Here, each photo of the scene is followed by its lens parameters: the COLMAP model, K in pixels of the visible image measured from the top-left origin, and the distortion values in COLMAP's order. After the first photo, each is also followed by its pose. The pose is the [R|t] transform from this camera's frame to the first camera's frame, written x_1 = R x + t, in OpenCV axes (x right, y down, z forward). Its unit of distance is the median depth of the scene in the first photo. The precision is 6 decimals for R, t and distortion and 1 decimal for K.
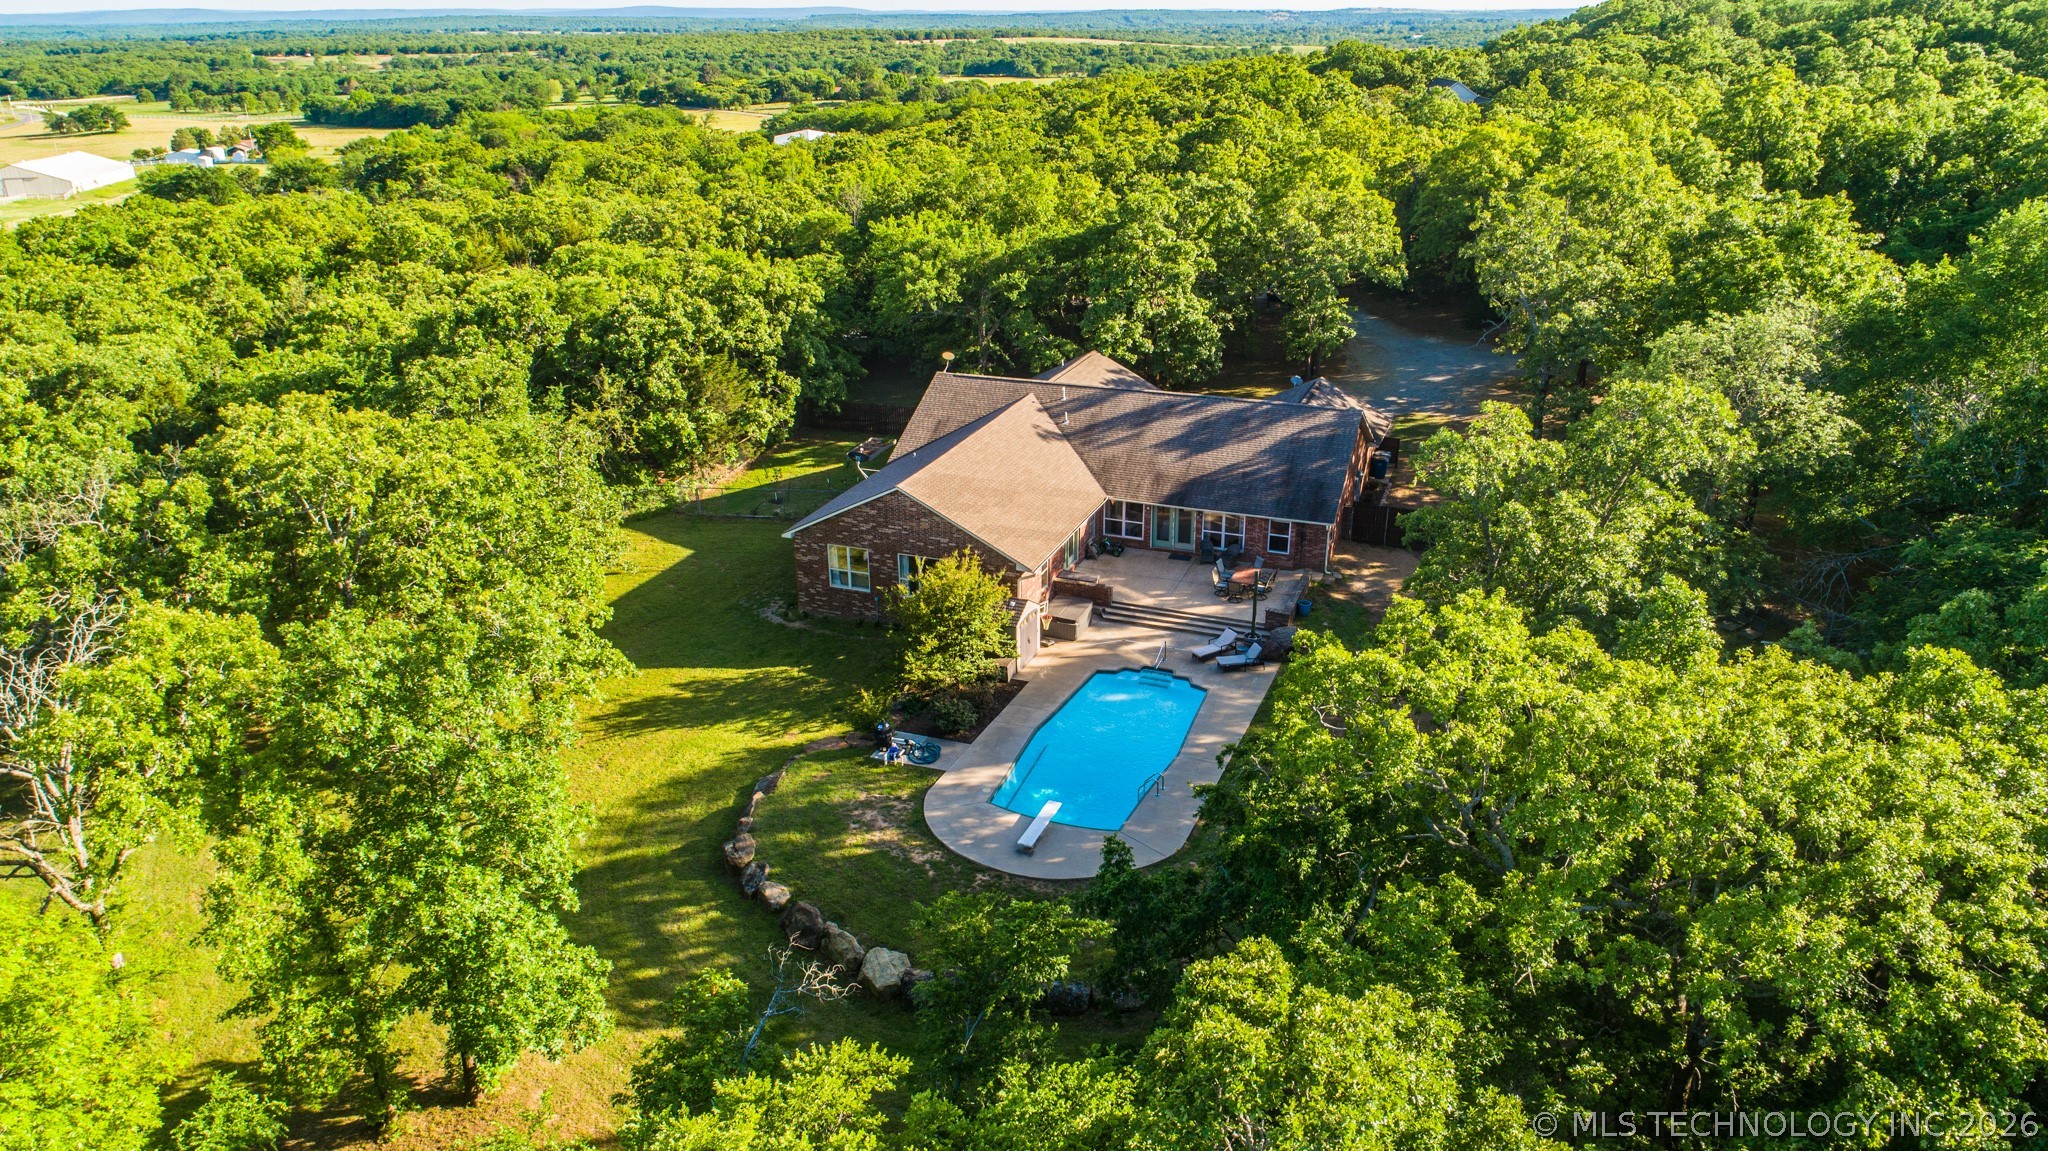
lens RADIAL K [[1395.0, 0, 1027.0], [0, 1395.0, 569.8], [0, 0, 1]] dist [-0.003021, 0.007557]
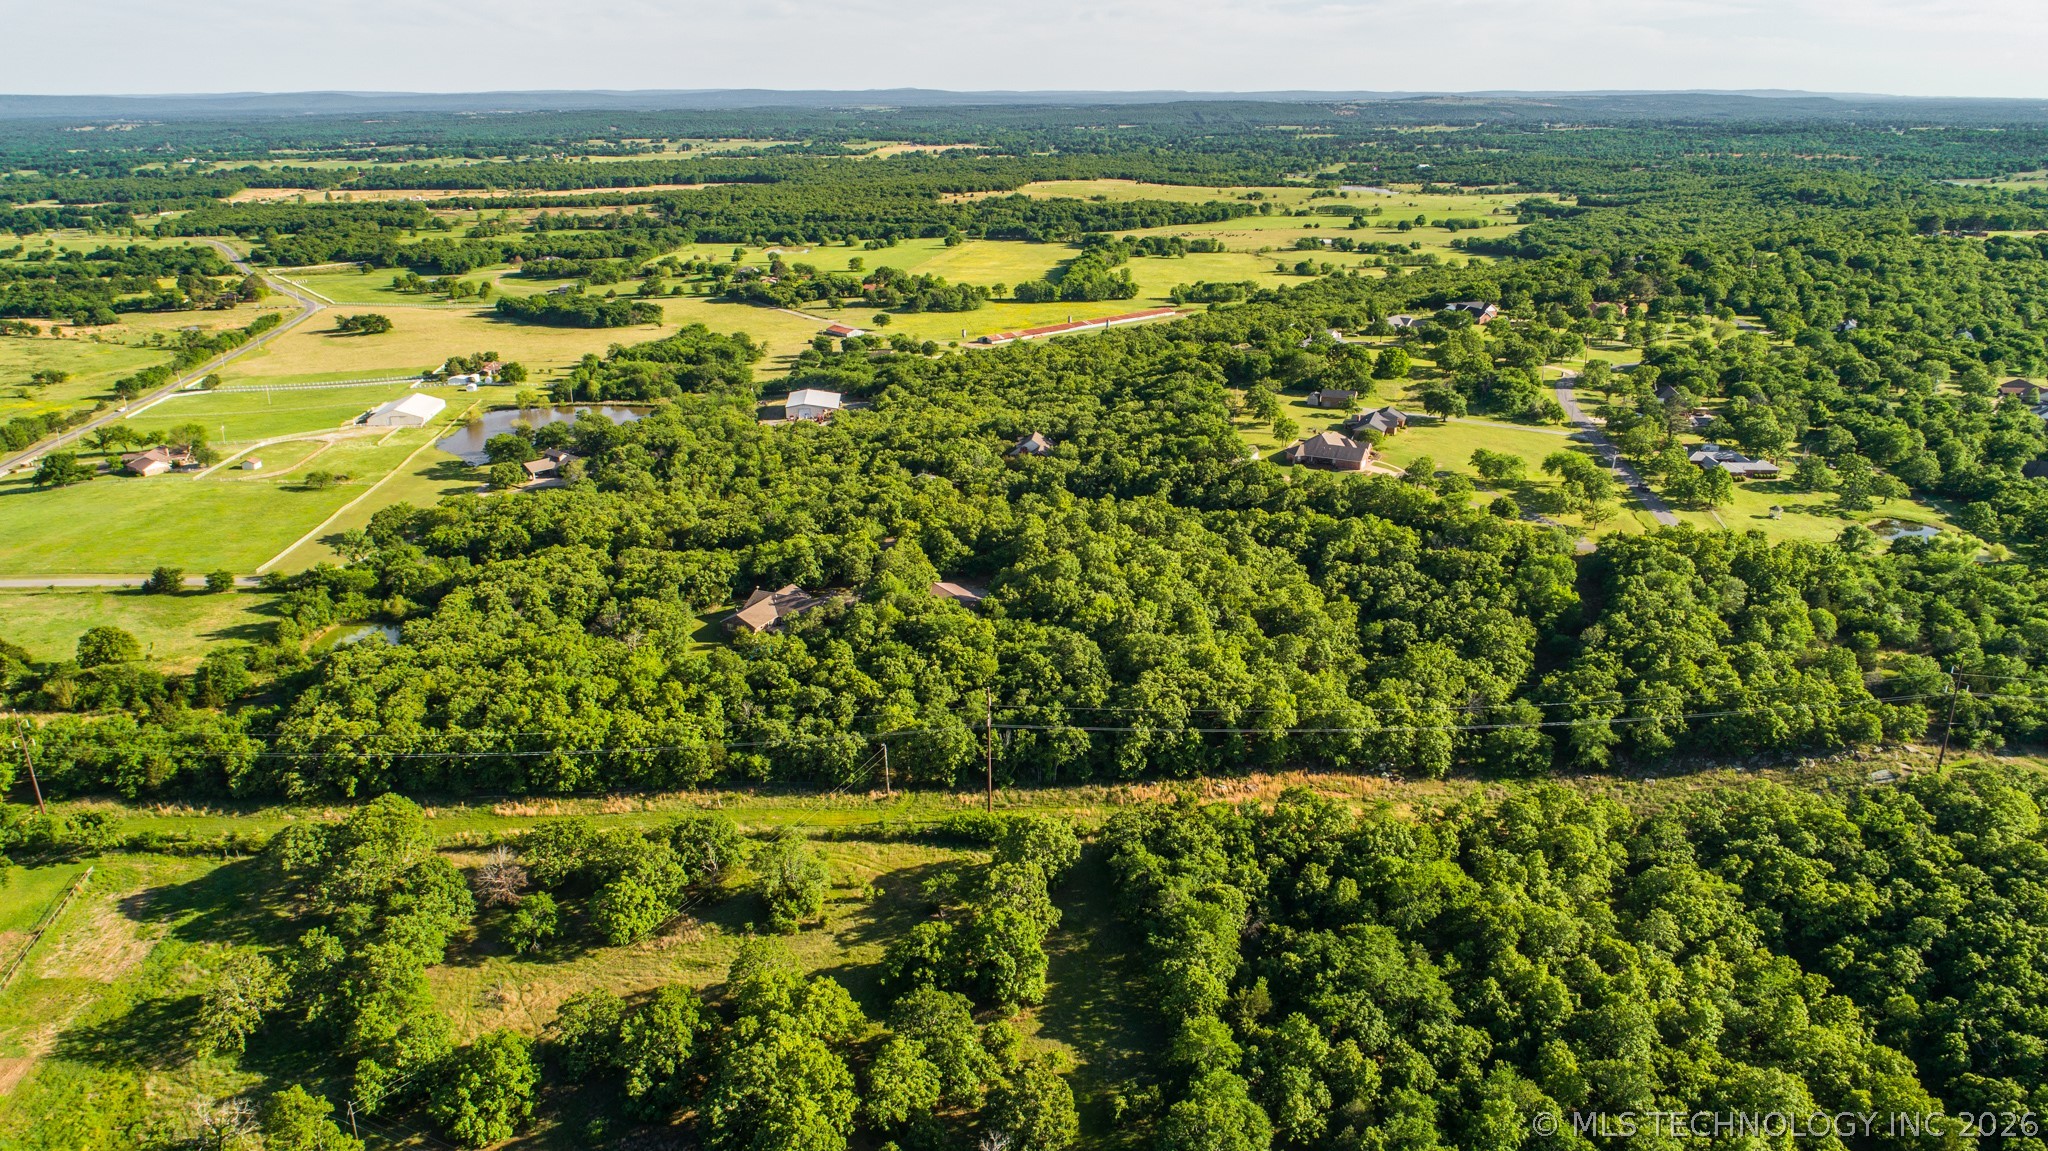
lens RADIAL K [[1395.0, 0, 1027.0], [0, 1395.0, 569.8], [0, 0, 1]] dist [-0.003021, 0.007557]
pose [[0.998132, 0.016629, -0.058790, 1.211709], [-0.019227, 0.998851, -0.043896, -0.008863], [0.057992, 0.044944, 0.997305, -3.999865]]
